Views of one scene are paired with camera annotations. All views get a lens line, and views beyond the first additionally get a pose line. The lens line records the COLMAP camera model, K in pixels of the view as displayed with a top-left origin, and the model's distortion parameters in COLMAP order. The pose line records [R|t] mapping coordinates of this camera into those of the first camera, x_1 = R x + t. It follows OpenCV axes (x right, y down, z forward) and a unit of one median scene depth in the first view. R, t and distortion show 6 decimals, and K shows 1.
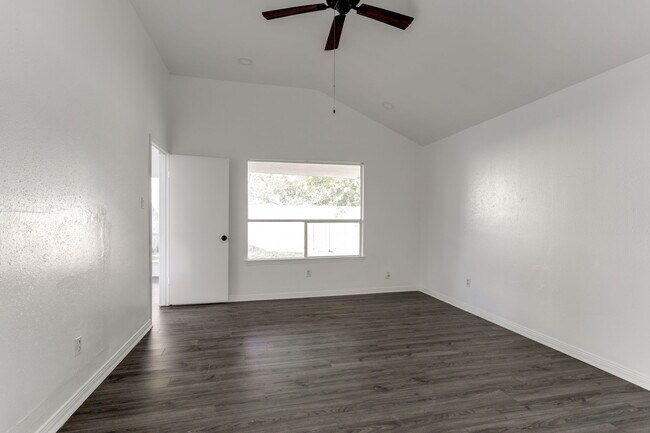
lens RADIAL K [[309.5, 0, 325.5], [0, 309.5, 216.3], [0, 0, 1]] dist [-0.001493, 0.002486]
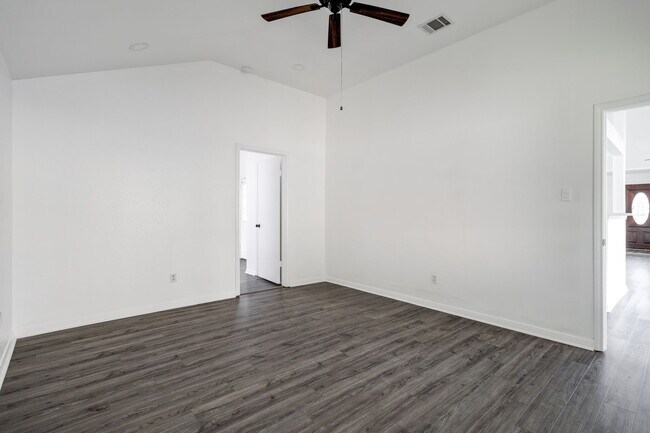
lens RADIAL K [[309.5, 0, 325.2], [0, 309.5, 215.3], [0, 0, 1]] dist [-0.001493, 0.002486]
pose [[-0.884982, -0.004654, -0.465603, 0.553343], [-0.003568, 0.999988, -0.003215, 0.026635], [0.465612, -0.001184, -0.884988, 1.900379]]
